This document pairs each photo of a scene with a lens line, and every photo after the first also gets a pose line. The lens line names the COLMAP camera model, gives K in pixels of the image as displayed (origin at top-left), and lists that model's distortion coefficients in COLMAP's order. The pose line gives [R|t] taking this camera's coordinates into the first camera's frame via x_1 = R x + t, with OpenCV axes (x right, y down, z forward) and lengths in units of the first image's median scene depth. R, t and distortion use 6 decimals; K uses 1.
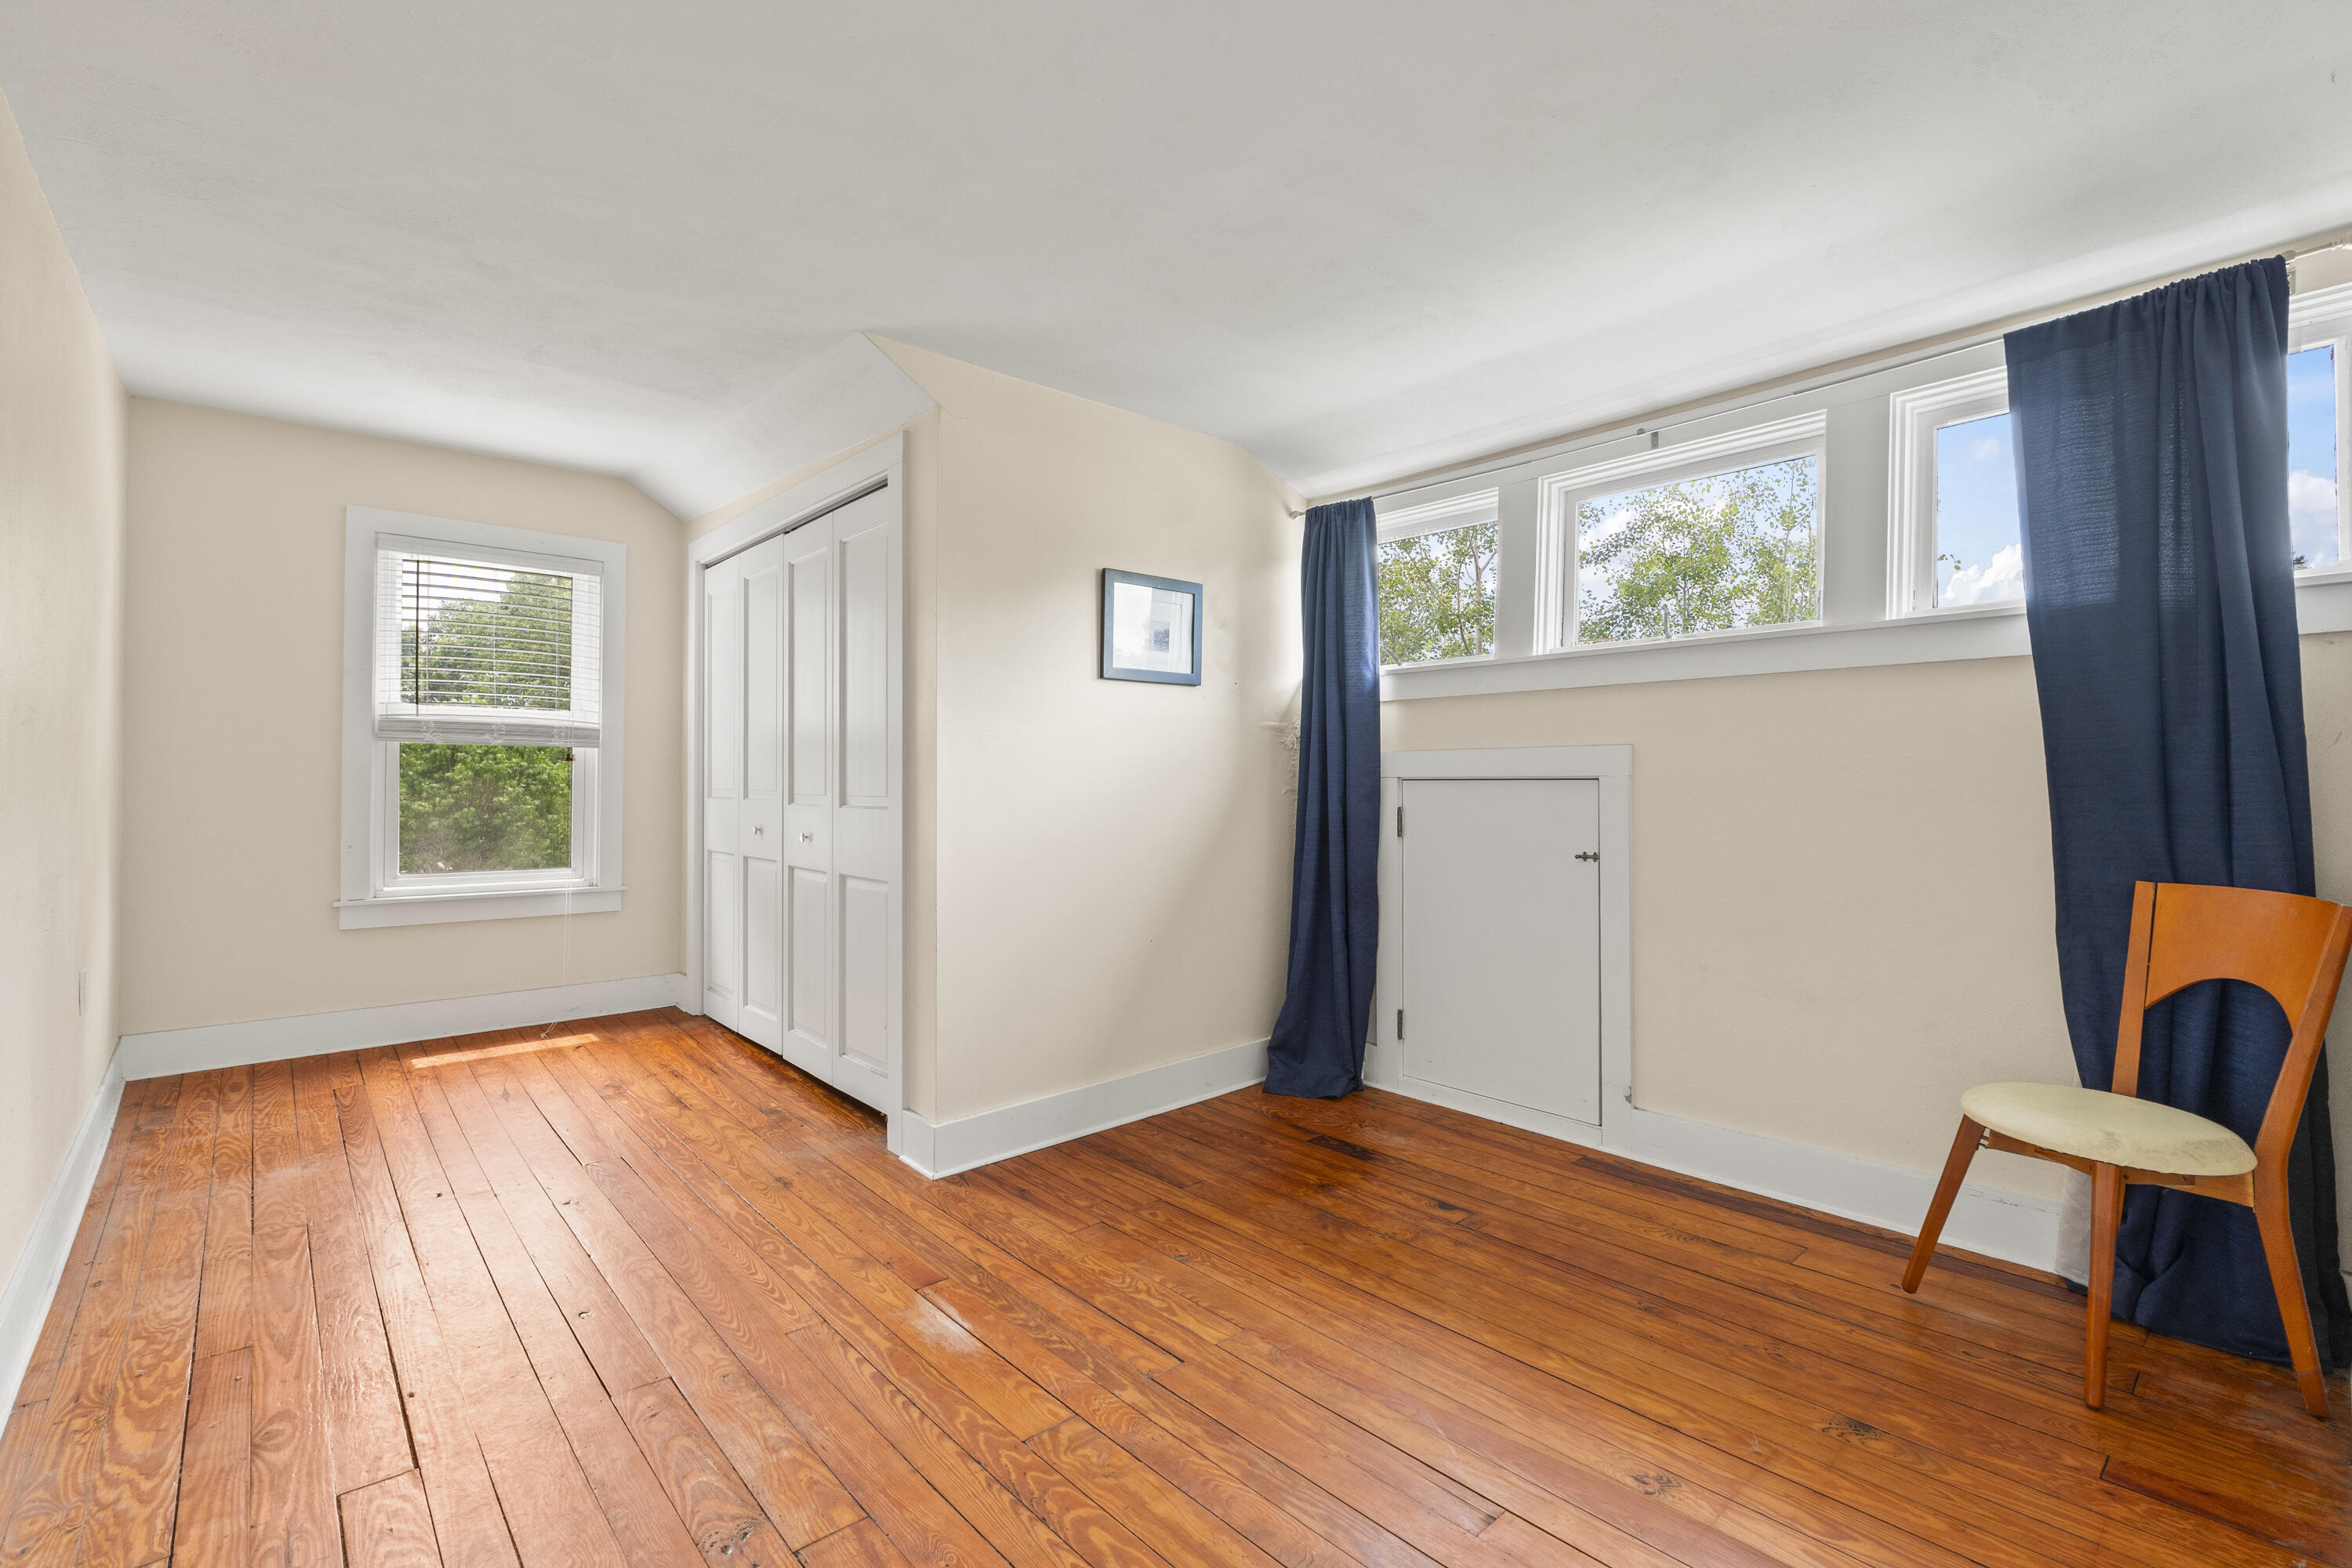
lens RADIAL K [[1007.7, 0, 1136.3], [0, 1007.7, 783.8], [0, 0, 1]] dist [0.001284, 0.000133]
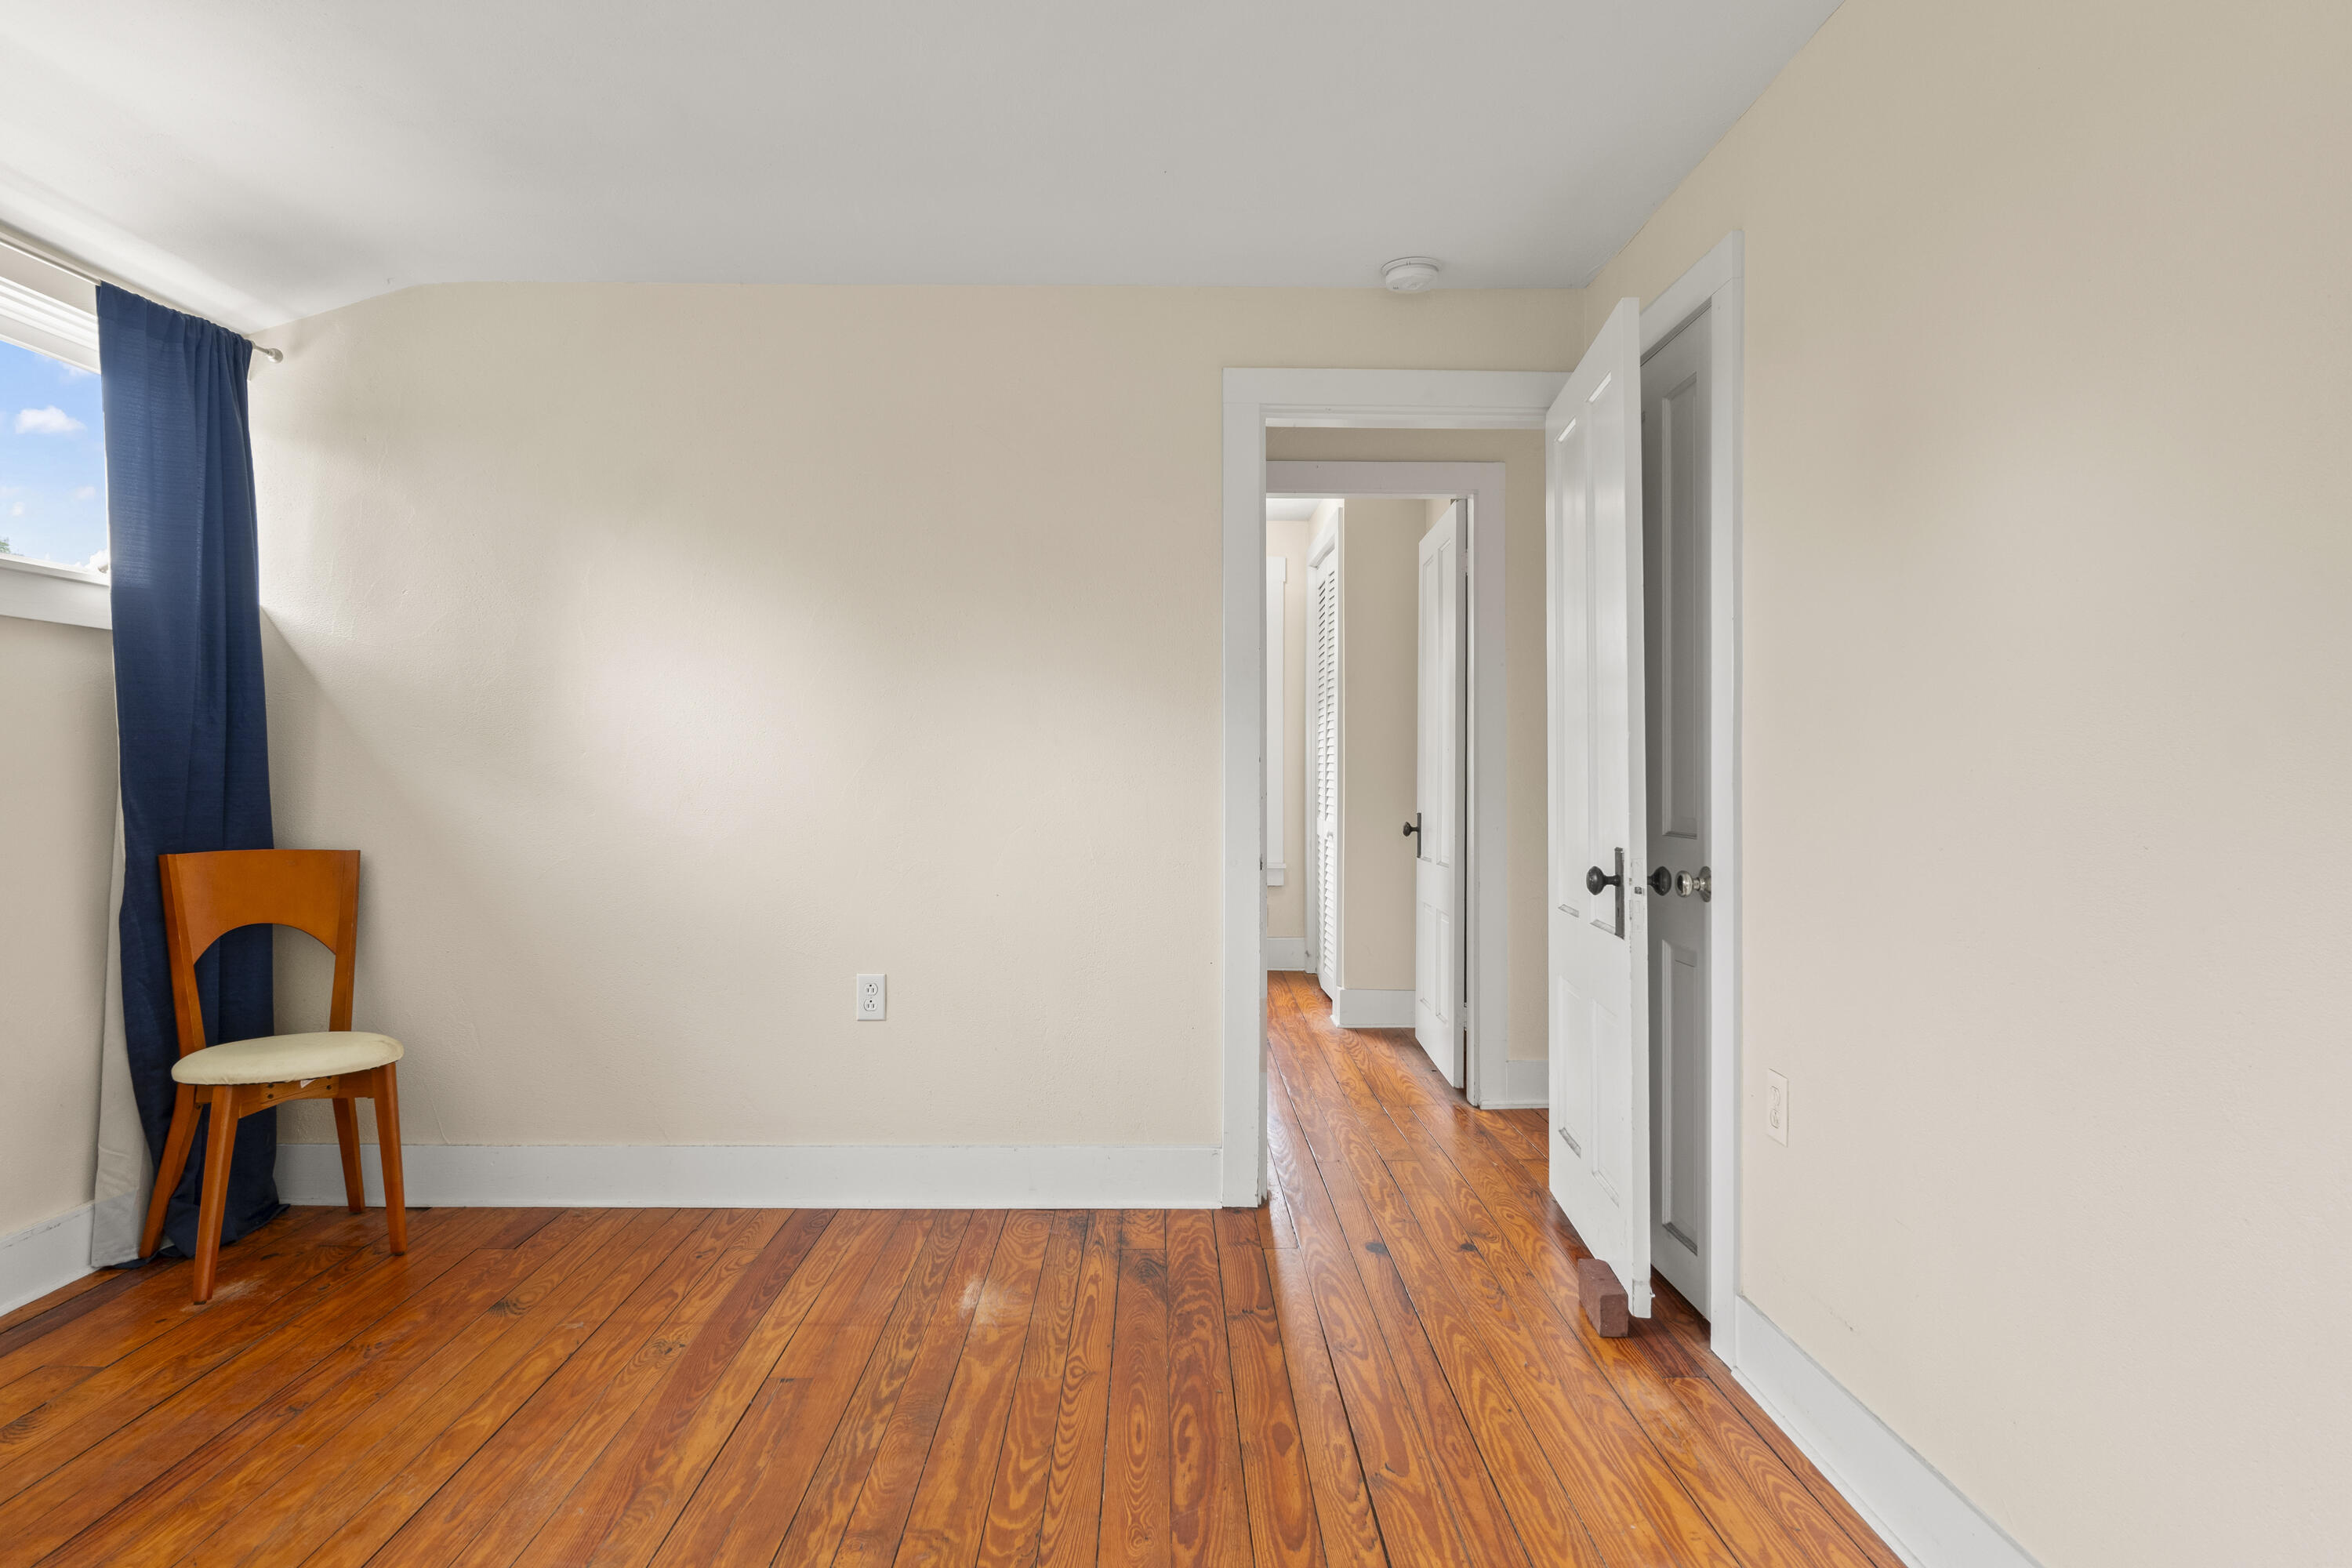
lens RADIAL K [[1313.1, 0, 1176.0], [0, 1313.1, 784.0], [0, 0, 1]] dist [-0.000518, -0.000067]
pose [[-0.762881, -0.012959, 0.646409, -0.783348], [-0.004004, 0.999875, 0.015320, -0.004824], [-0.646527, 0.009099, -0.762837, 1.470956]]
